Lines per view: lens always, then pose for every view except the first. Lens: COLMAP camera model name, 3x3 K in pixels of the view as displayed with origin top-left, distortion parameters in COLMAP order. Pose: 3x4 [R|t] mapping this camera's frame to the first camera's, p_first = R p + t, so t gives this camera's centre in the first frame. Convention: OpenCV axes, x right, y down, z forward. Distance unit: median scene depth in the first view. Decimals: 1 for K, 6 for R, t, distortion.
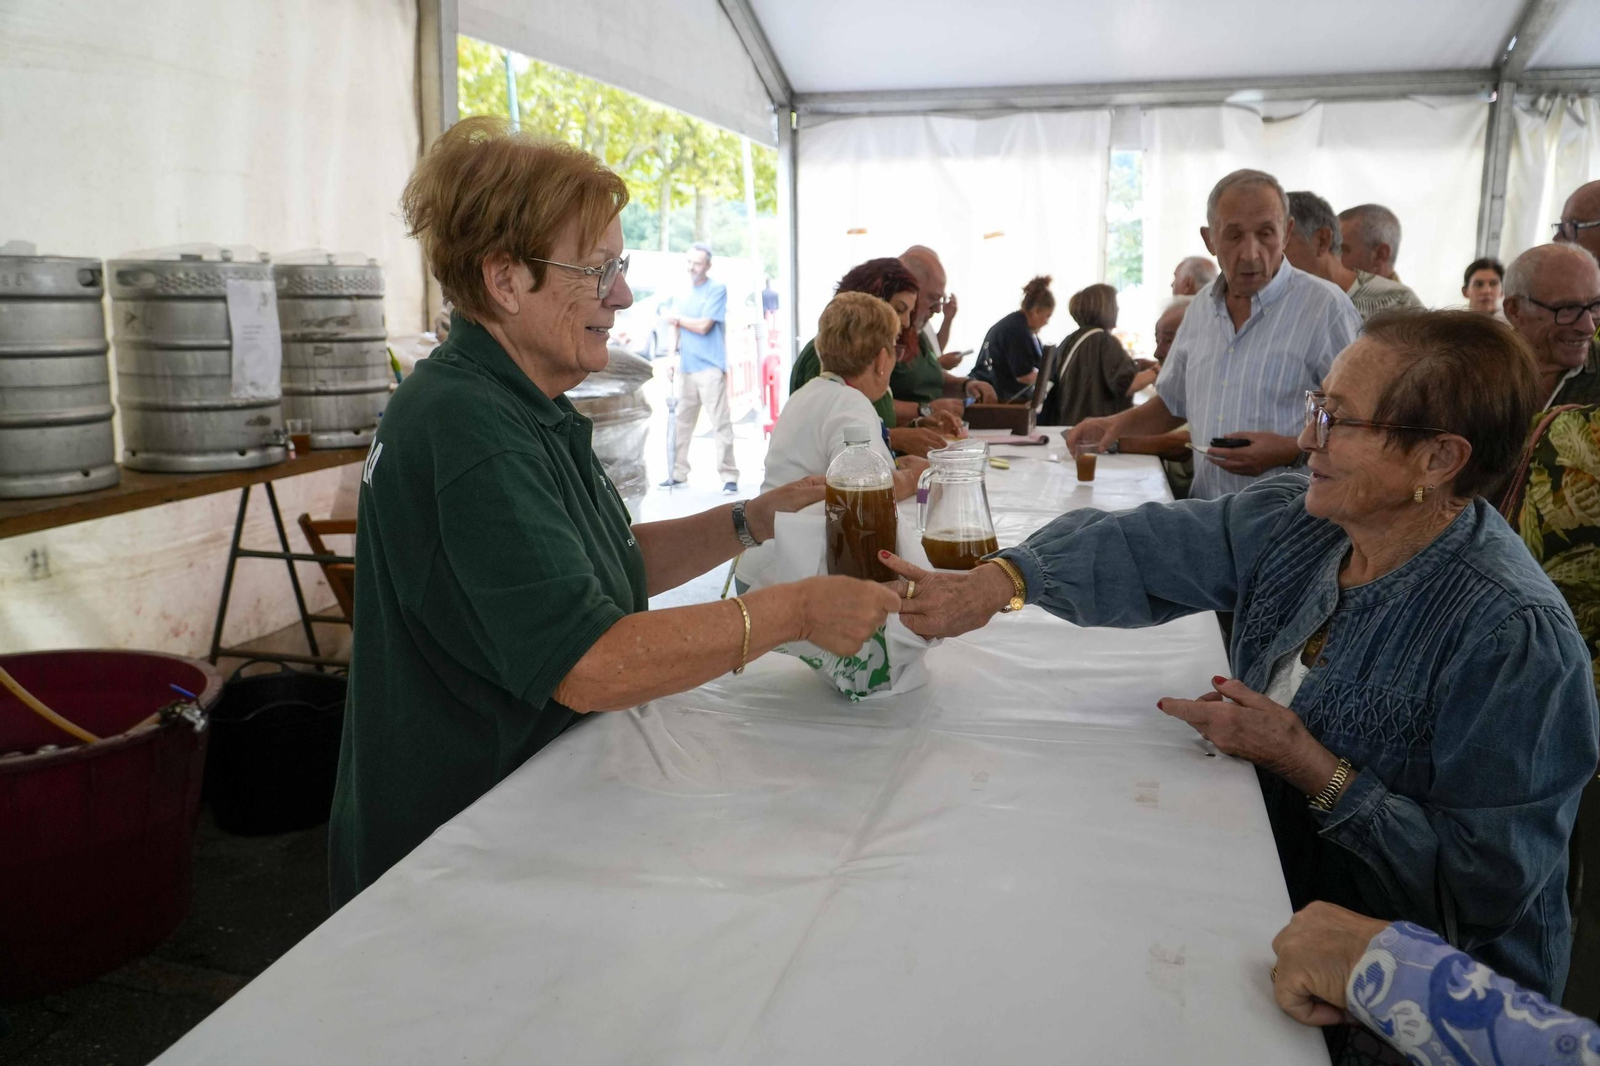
lens RADIAL K [[1284.7, 0, 800.7], [0, 1284.7, 534.1], [0, 0, 1]] dist [0.003758, -0.015833]
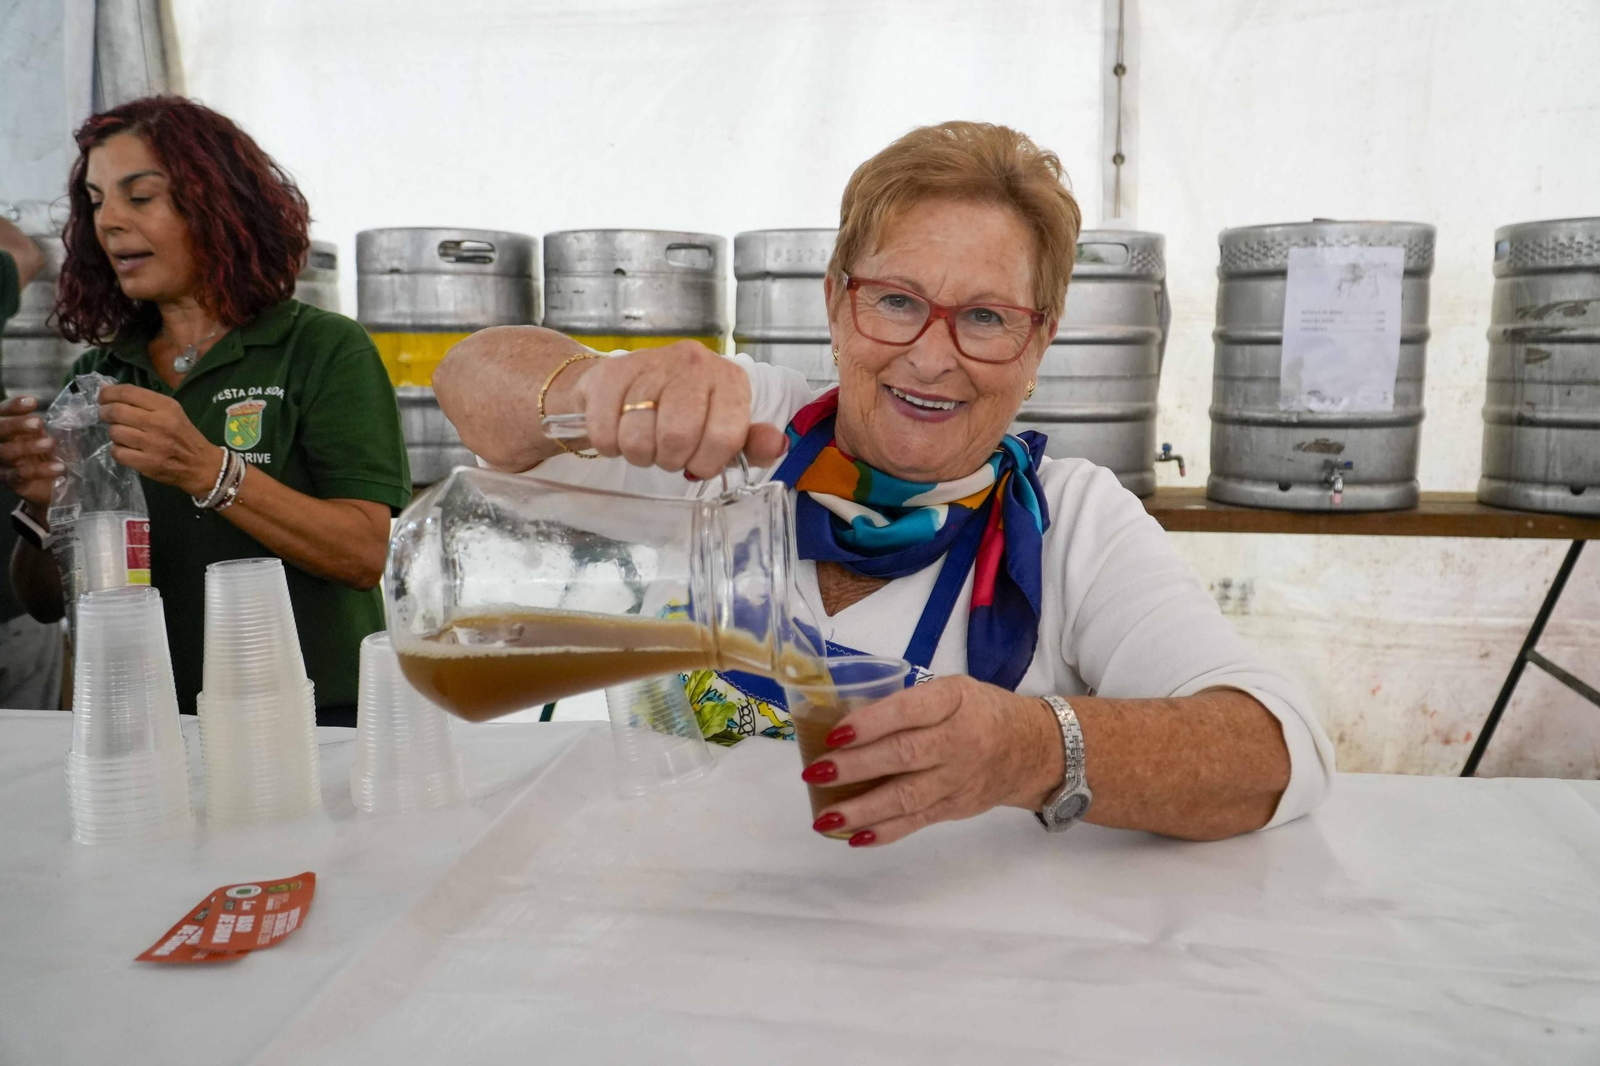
lens RADIAL K [[1317.5, 0, 801.6], [0, 1317.5, 528.8], [0, 0, 1]] dist [-0.000767, -0.000183]
pose [[0.064302, 0.126061, -0.989936, 0.257187], [-0.182300, 0.976781, 0.112545, -0.066473], [0.981138, 0.173228, 0.085790, 0.604273]]
